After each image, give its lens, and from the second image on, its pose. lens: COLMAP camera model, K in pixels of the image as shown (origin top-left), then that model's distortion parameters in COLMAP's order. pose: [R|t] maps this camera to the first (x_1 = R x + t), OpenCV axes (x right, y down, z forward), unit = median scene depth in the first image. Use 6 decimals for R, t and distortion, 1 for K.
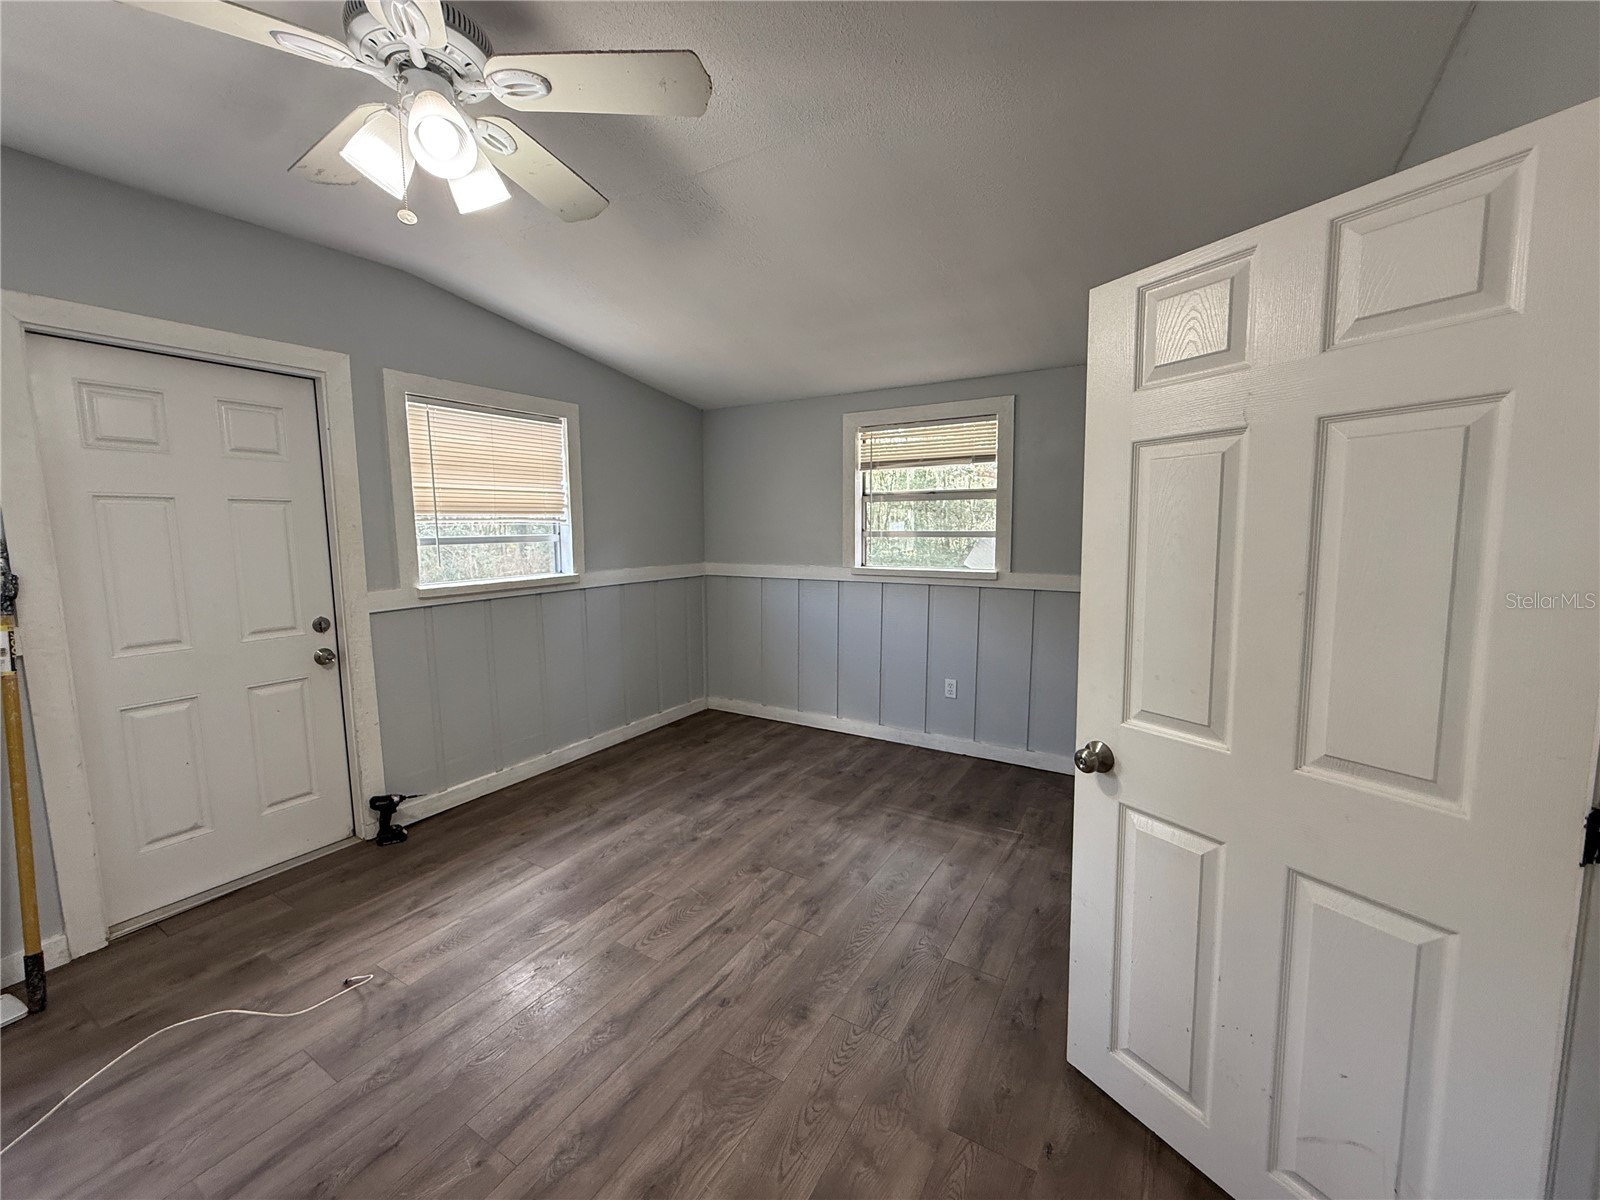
lens RADIAL K [[637.8, 0, 798.5], [0, 637.8, 596.7], [0, 0, 1]] dist [-0.000063, 0.000037]
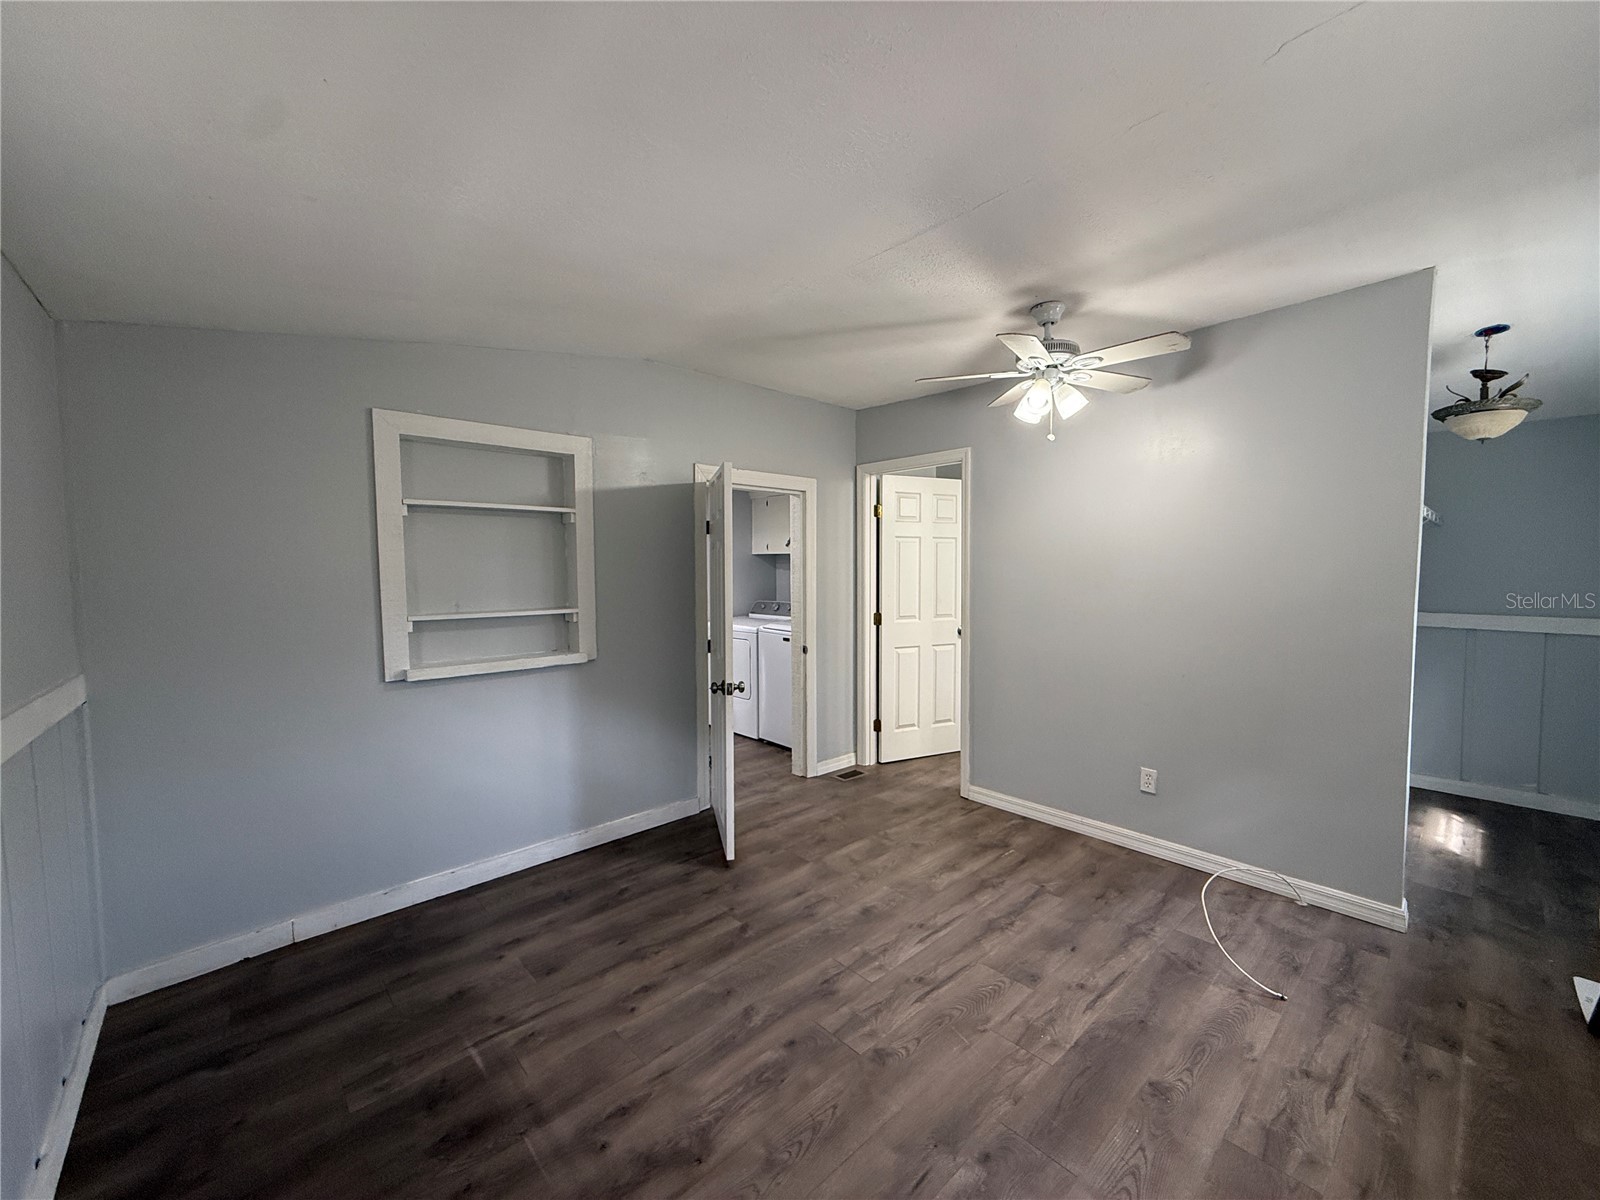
lens RADIAL K [[637.8, 0, 795.1], [0, 637.8, 601.1], [0, 0, 1]] dist [-0.000063, 0.000037]
pose [[-0.957496, 0.002320, 0.288436, -0.212522], [0.049671, 0.986356, 0.156954, -0.224716], [-0.284136, 0.164610, -0.944548, 1.887198]]
